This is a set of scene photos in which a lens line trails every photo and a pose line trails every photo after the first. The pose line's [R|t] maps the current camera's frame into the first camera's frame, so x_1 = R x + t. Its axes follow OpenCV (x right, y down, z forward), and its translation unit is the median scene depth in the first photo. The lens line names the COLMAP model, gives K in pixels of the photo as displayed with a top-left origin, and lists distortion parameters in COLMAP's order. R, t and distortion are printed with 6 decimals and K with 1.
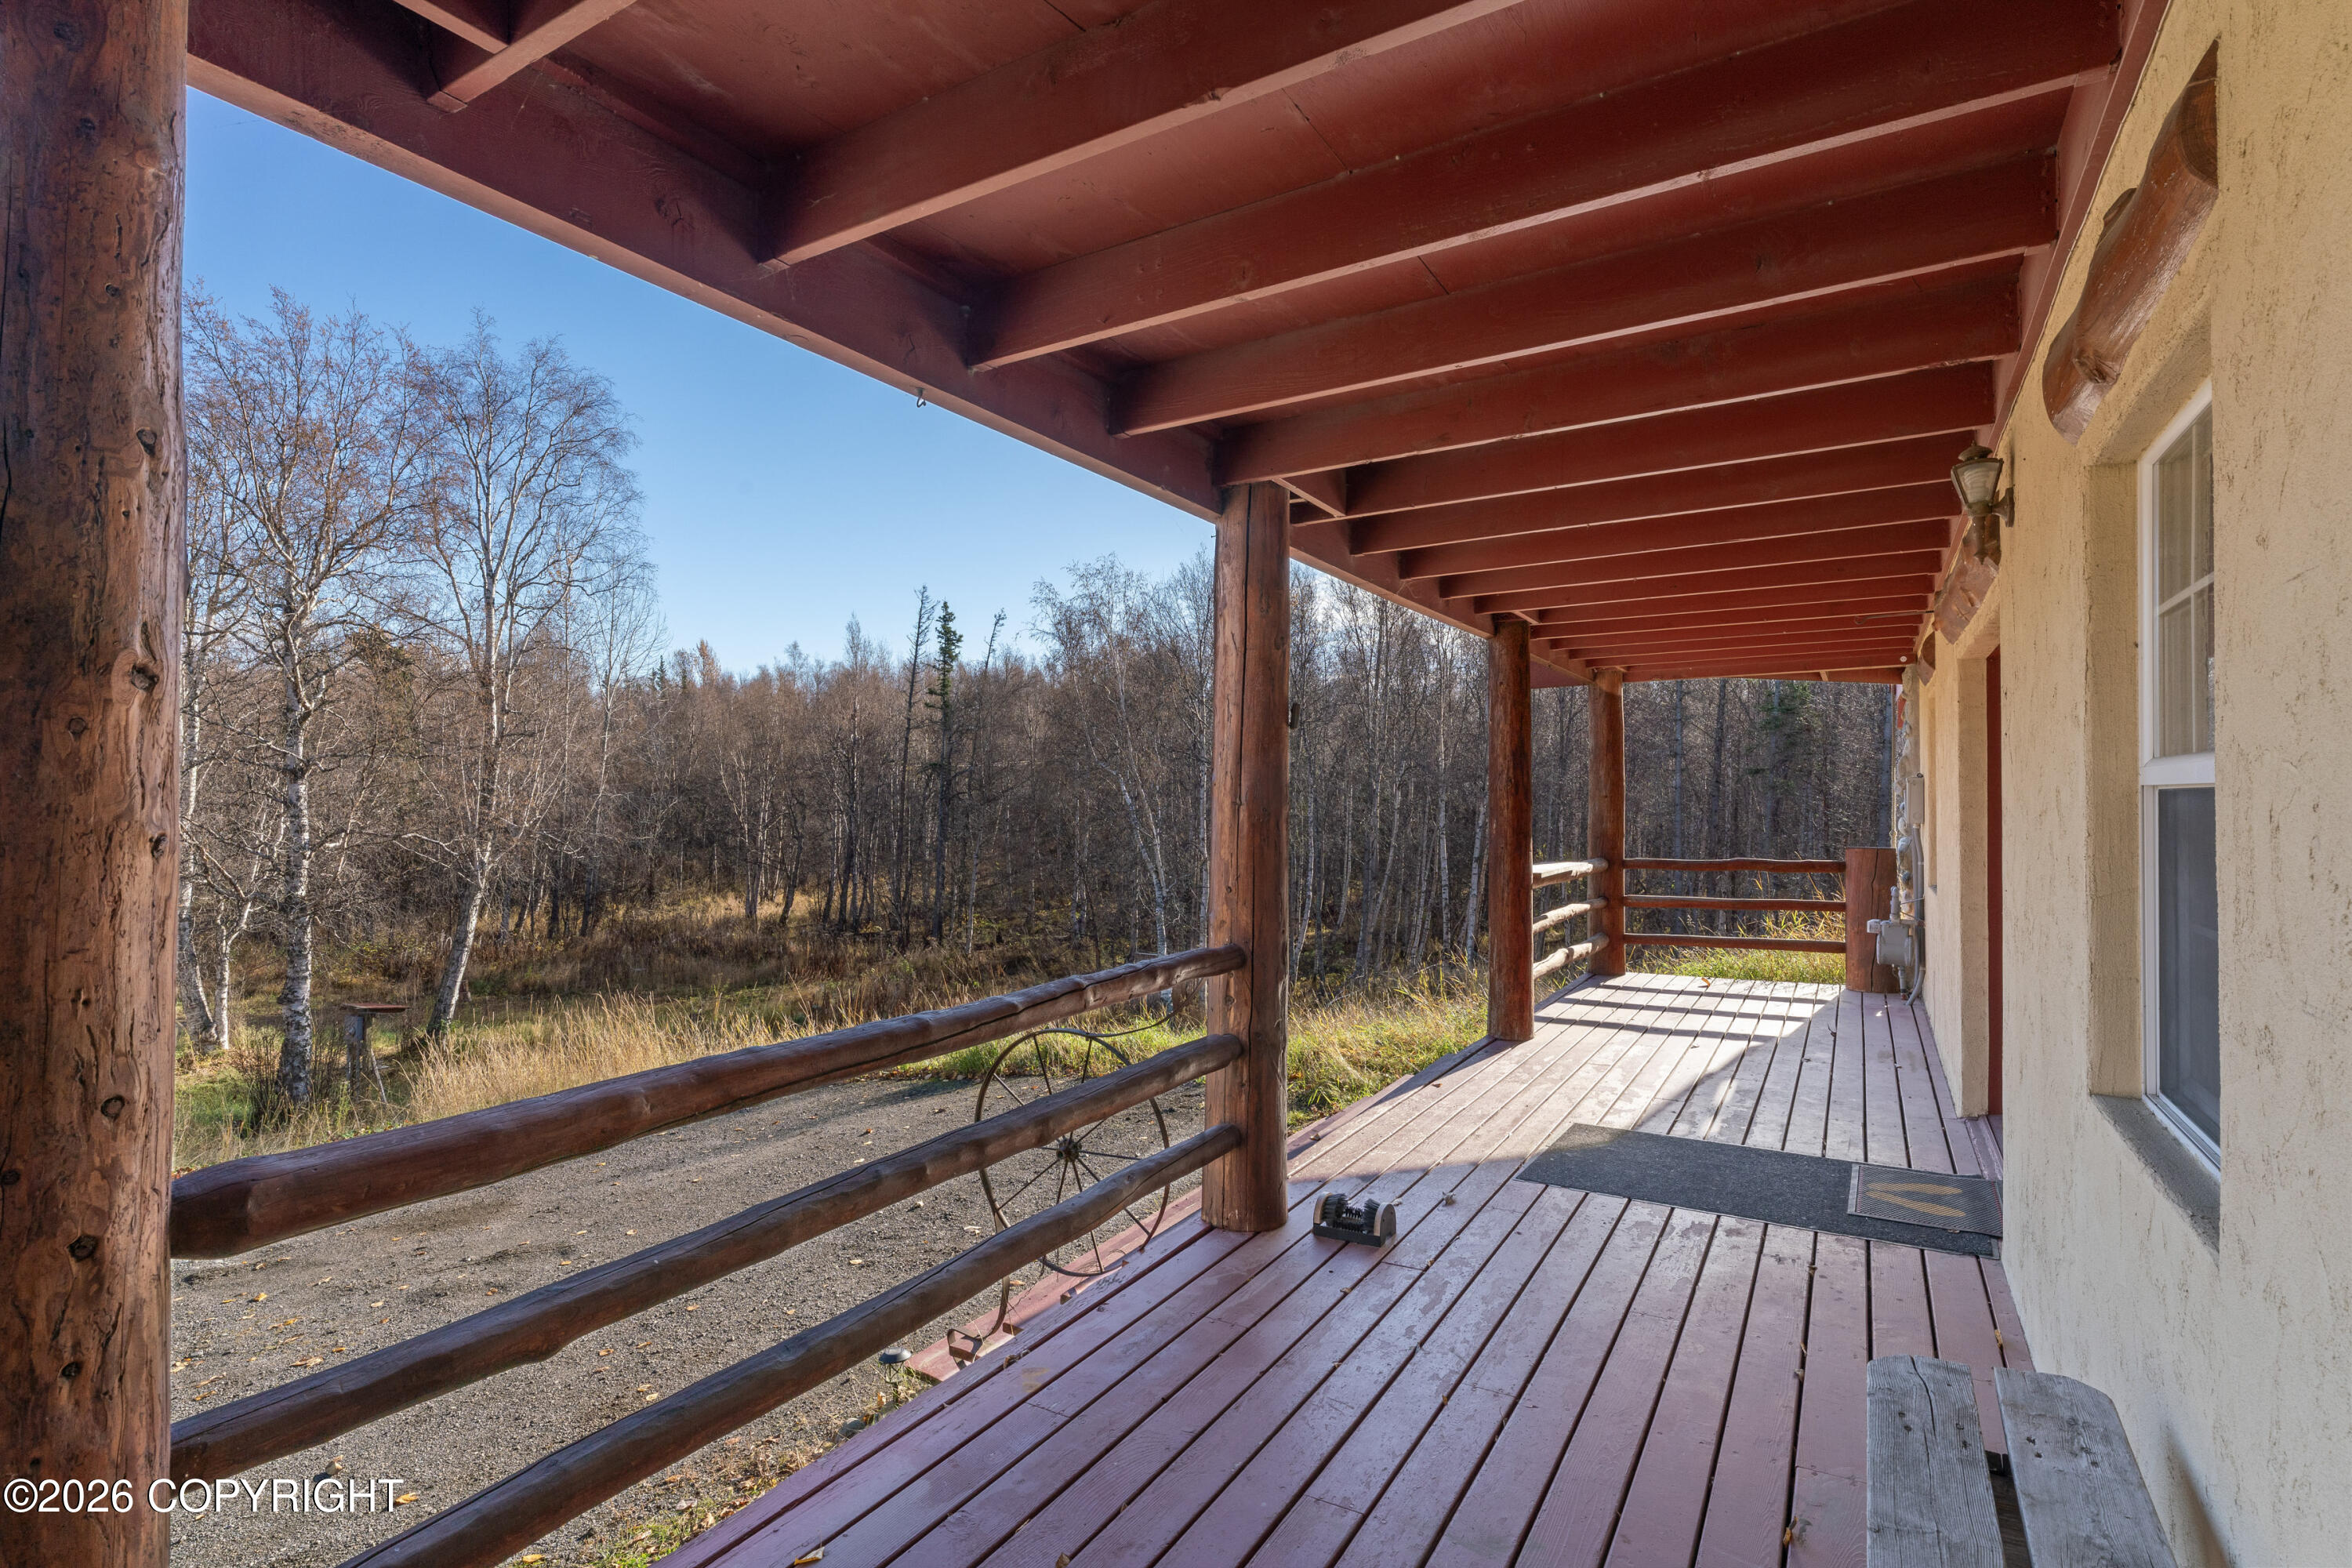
lens RADIAL K [[1129.3, 0, 1182.9], [0, 1129.3, 782.3], [0, 0, 1]] dist [0.001703, 0.000252]
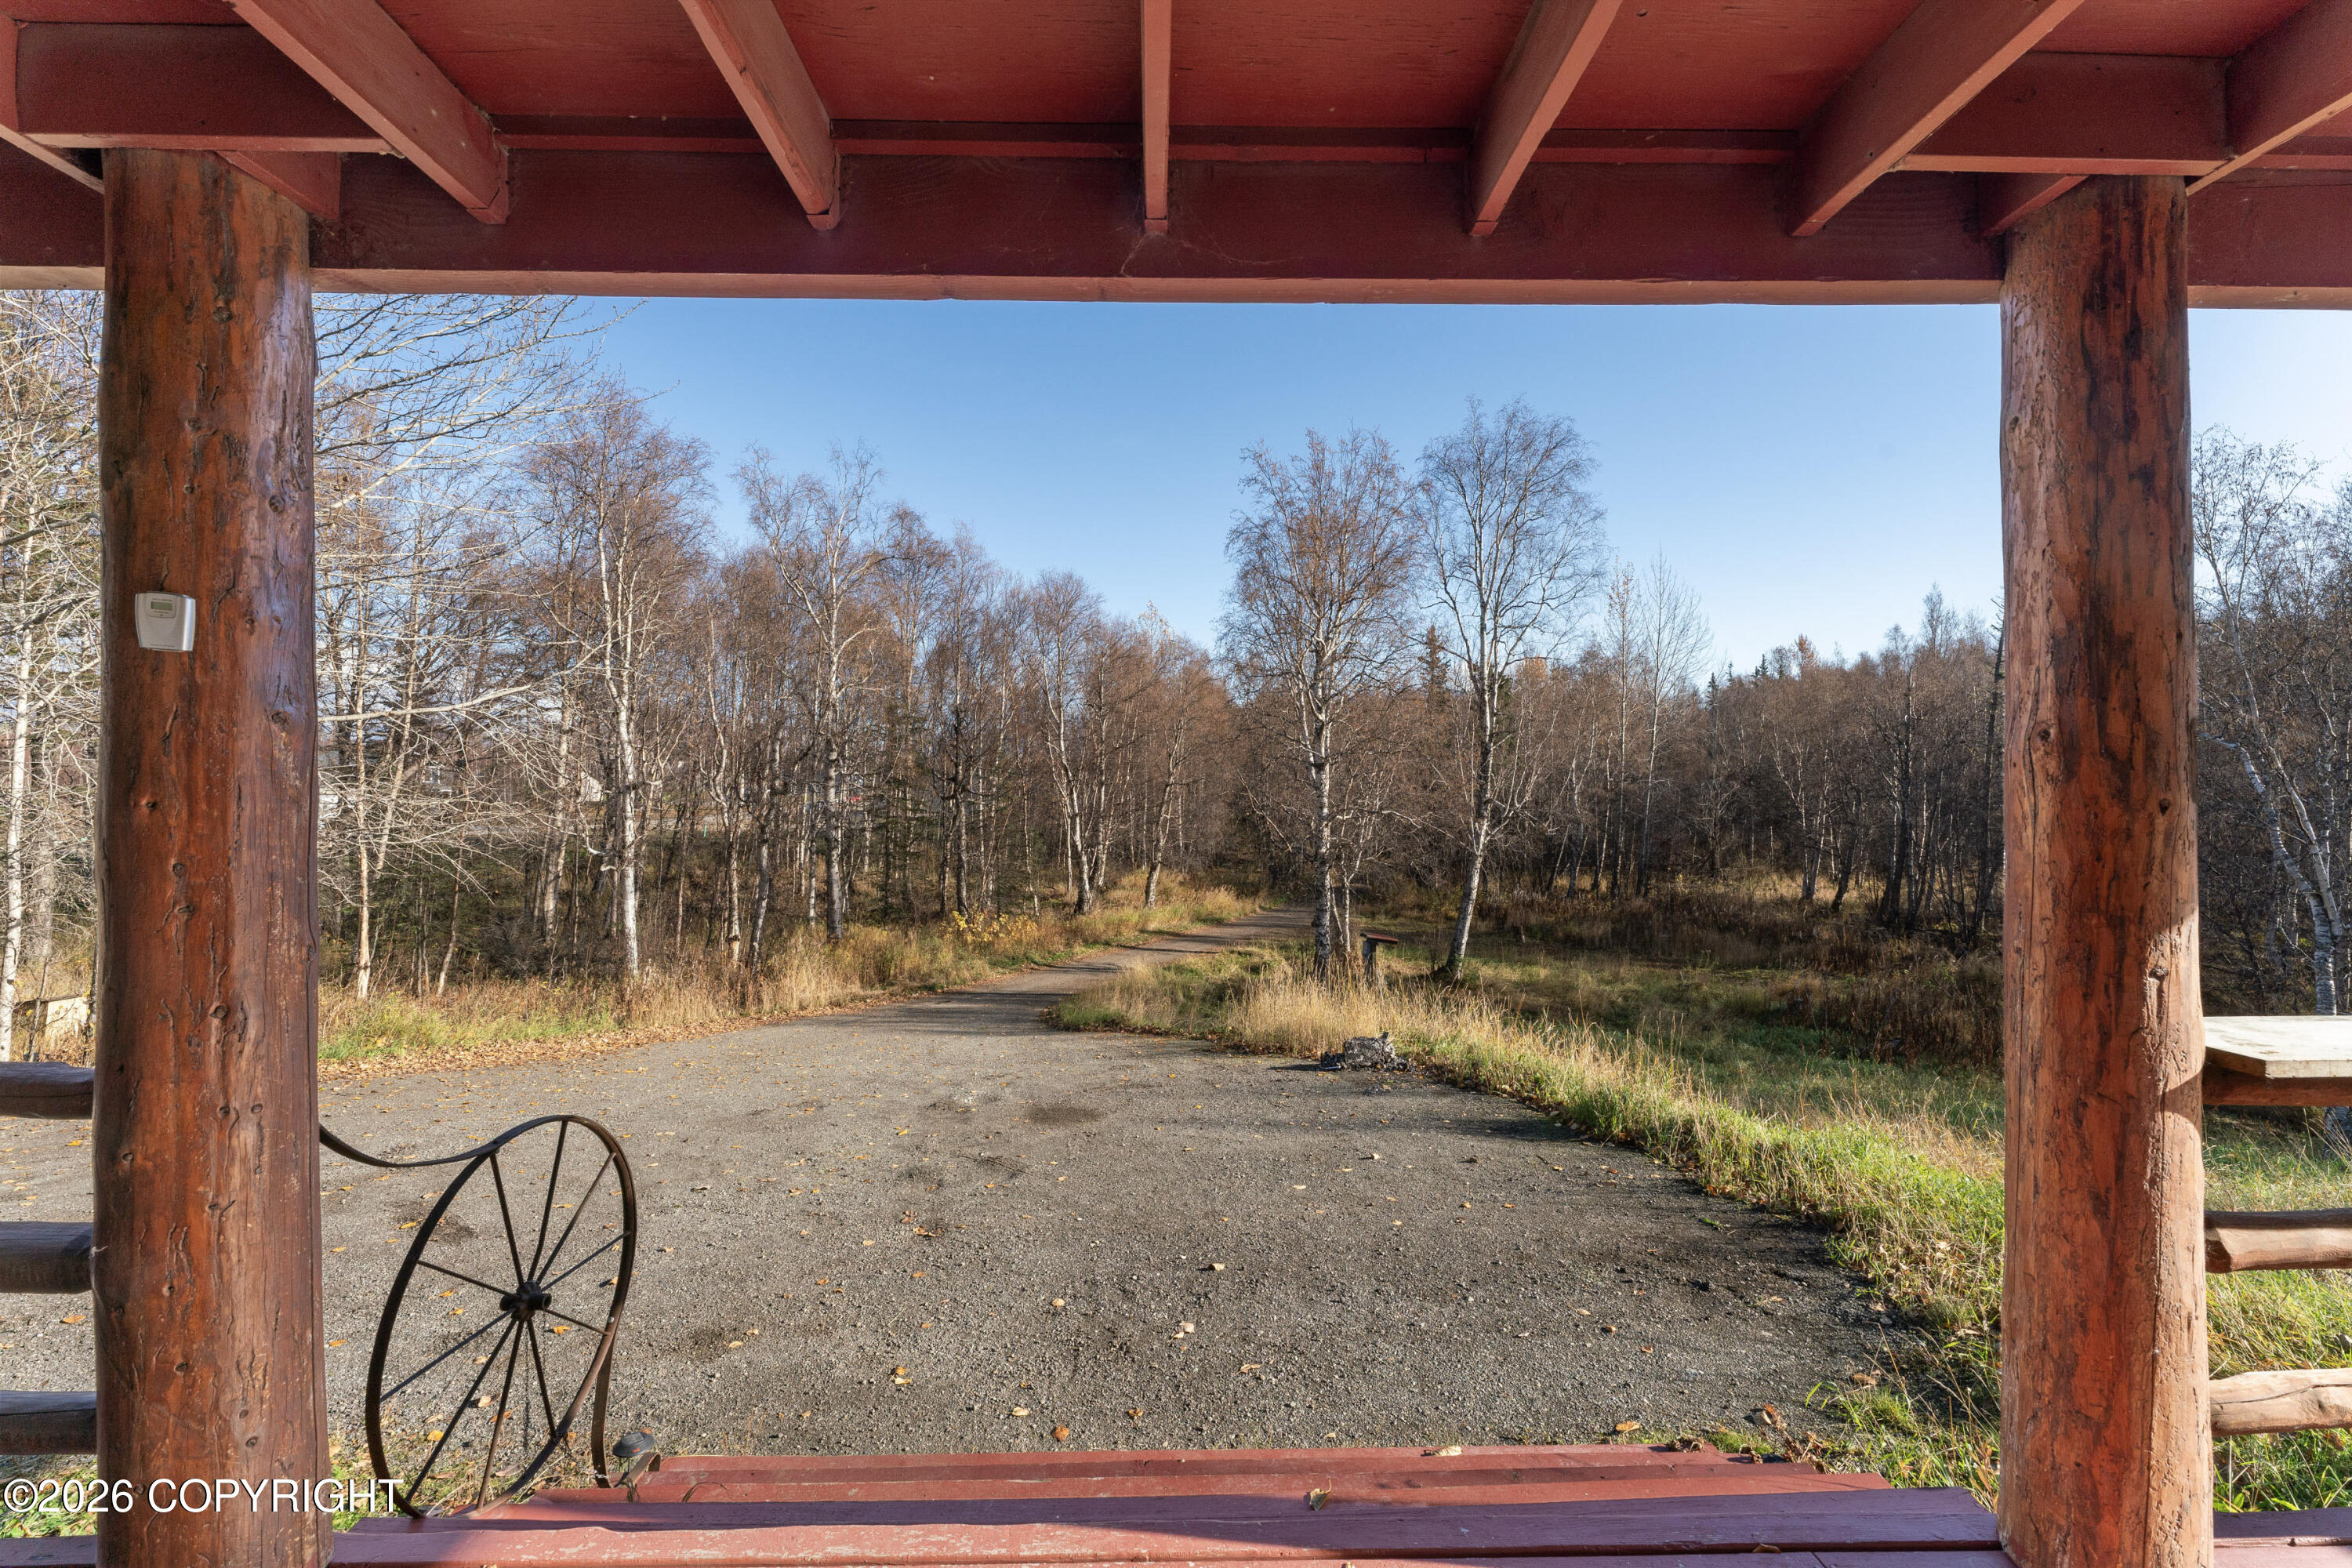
lens RADIAL K [[933.8, 0, 1172.5], [0, 933.8, 781.7], [0, 0, 1]] dist [0.002157, -0.000033]
pose [[0.524736, -0.003619, -0.851257, 0.086684], [0.013686, 0.999898, 0.004185, 0.002713], [0.851155, -0.013847, 0.524732, 0.157593]]
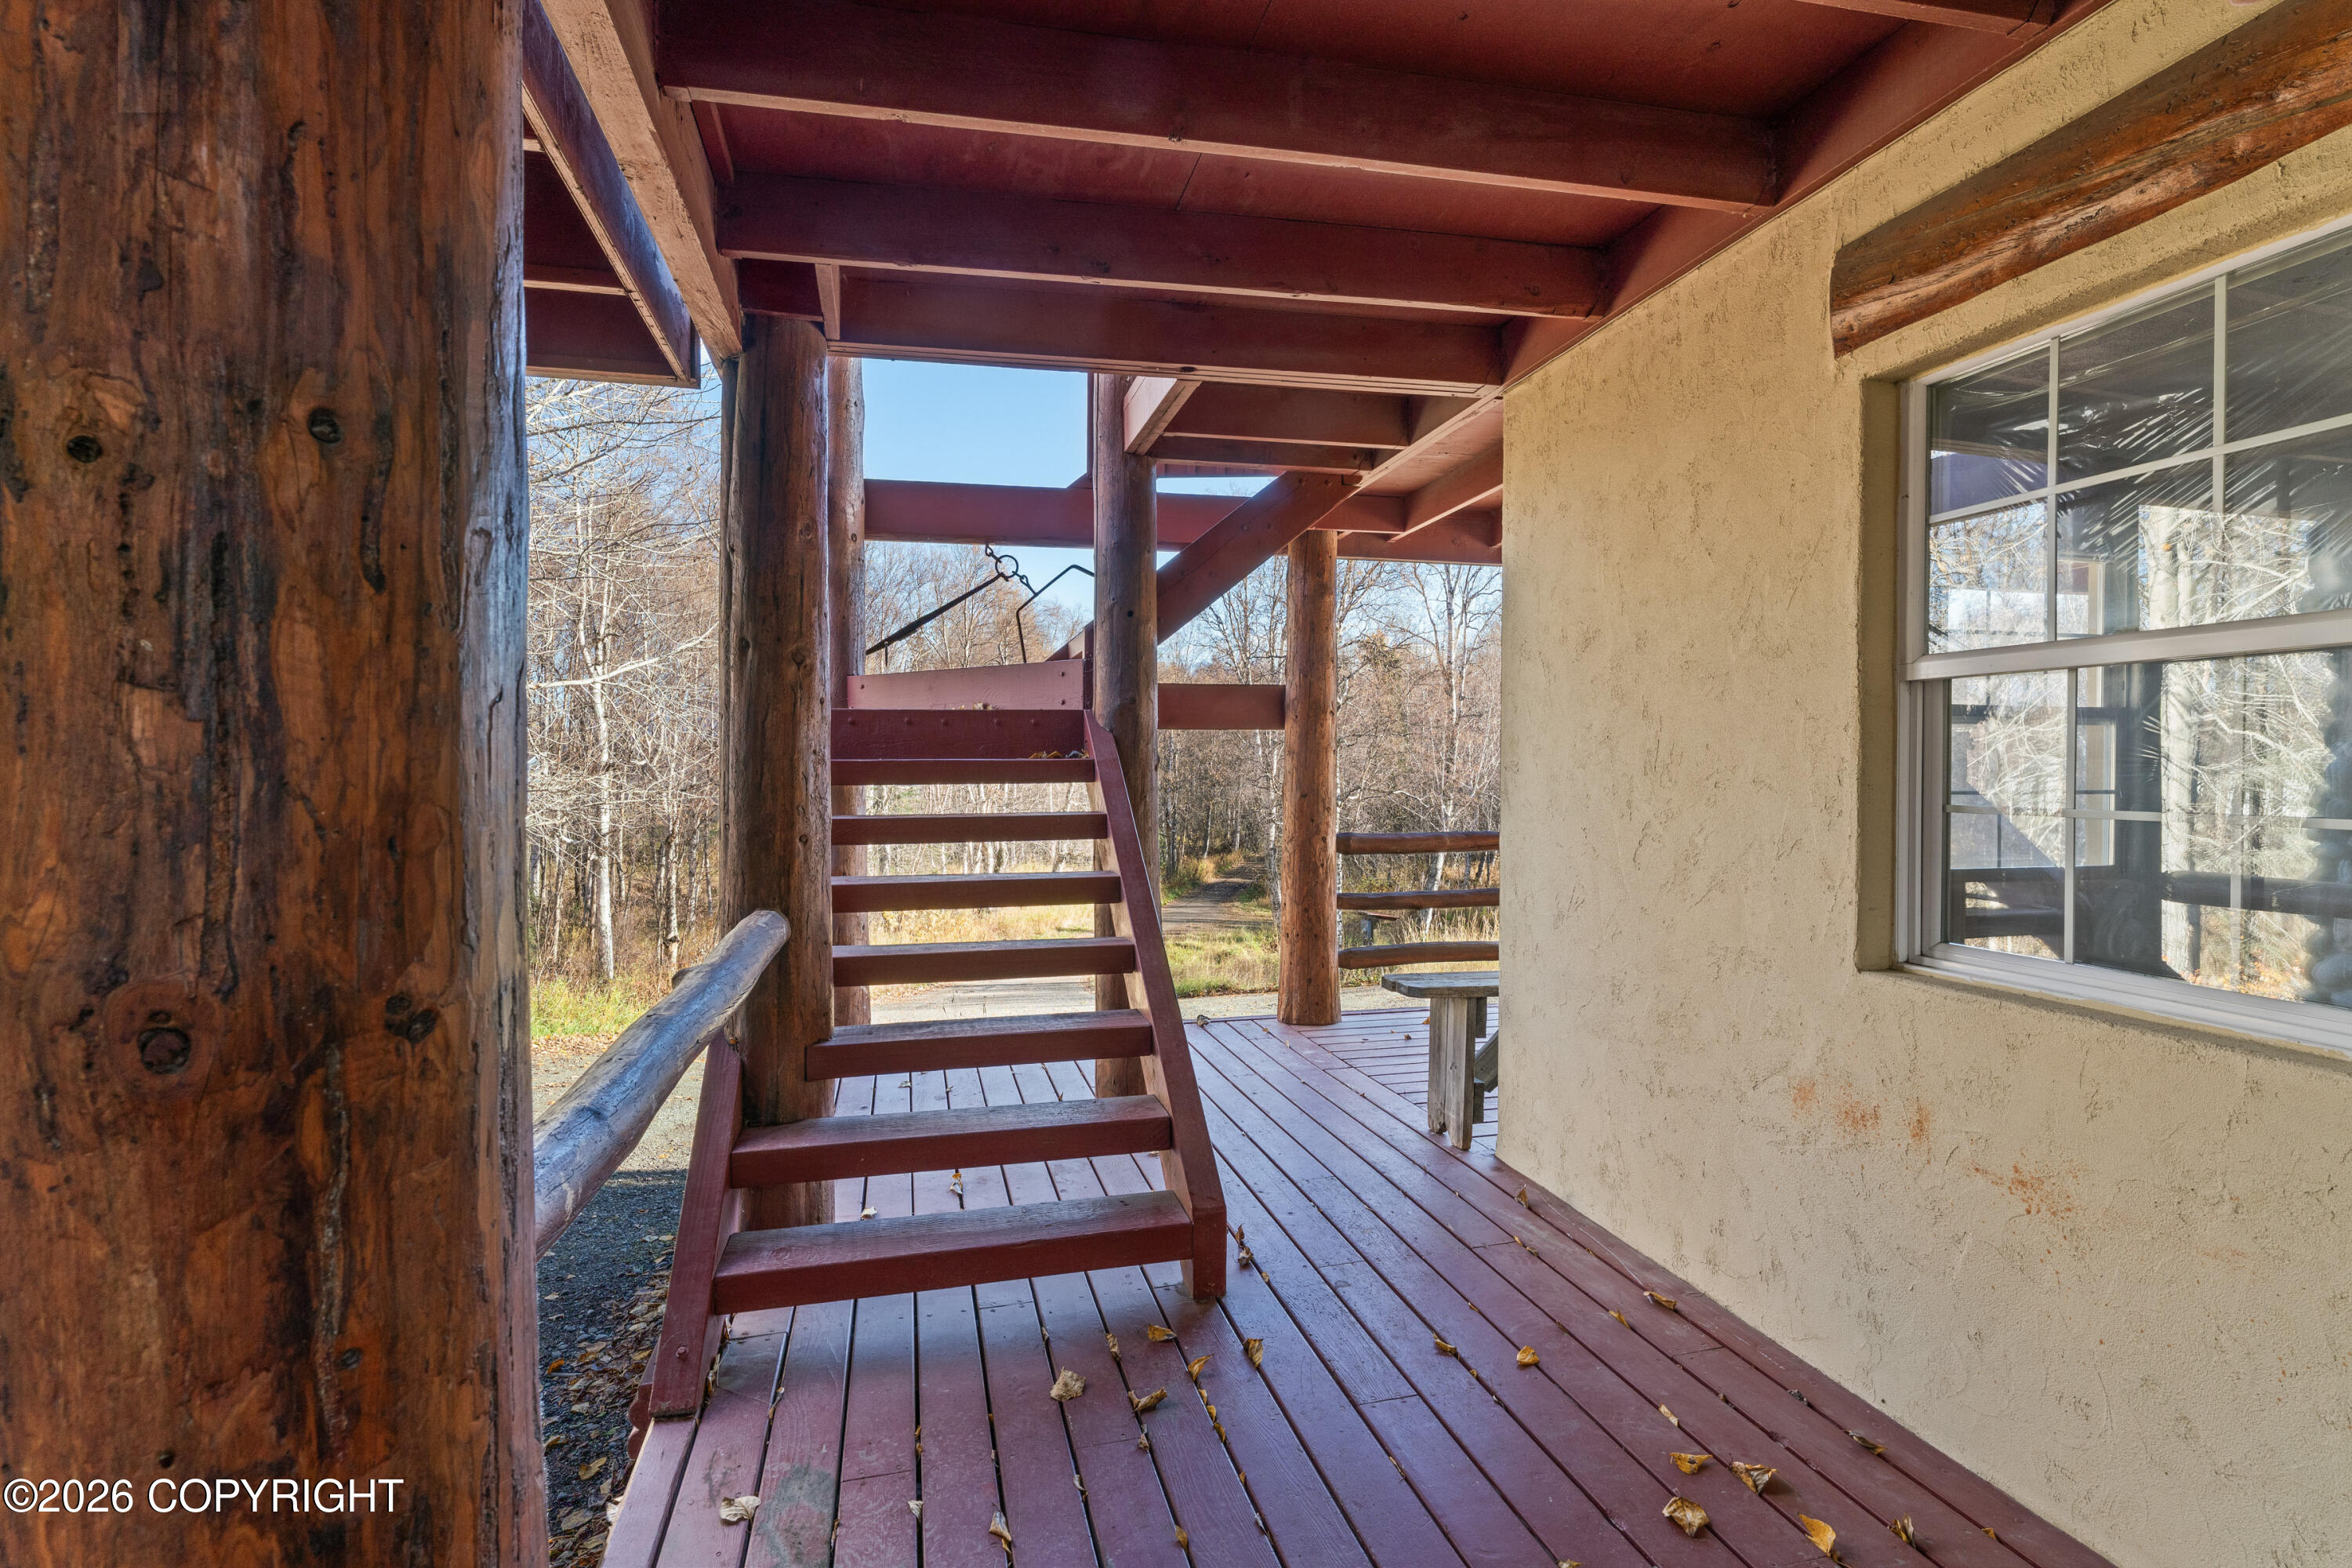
lens RADIAL K [[1129.3, 0, 1176.4], [0, 1129.3, 778.7], [0, 0, 1]] dist [0.001703, 0.000252]
pose [[0.698597, 0.004394, -0.715501, 0.082484], [0.010736, 0.999804, 0.016622, 0.003563], [0.715434, -0.019293, 0.698414, -0.114440]]
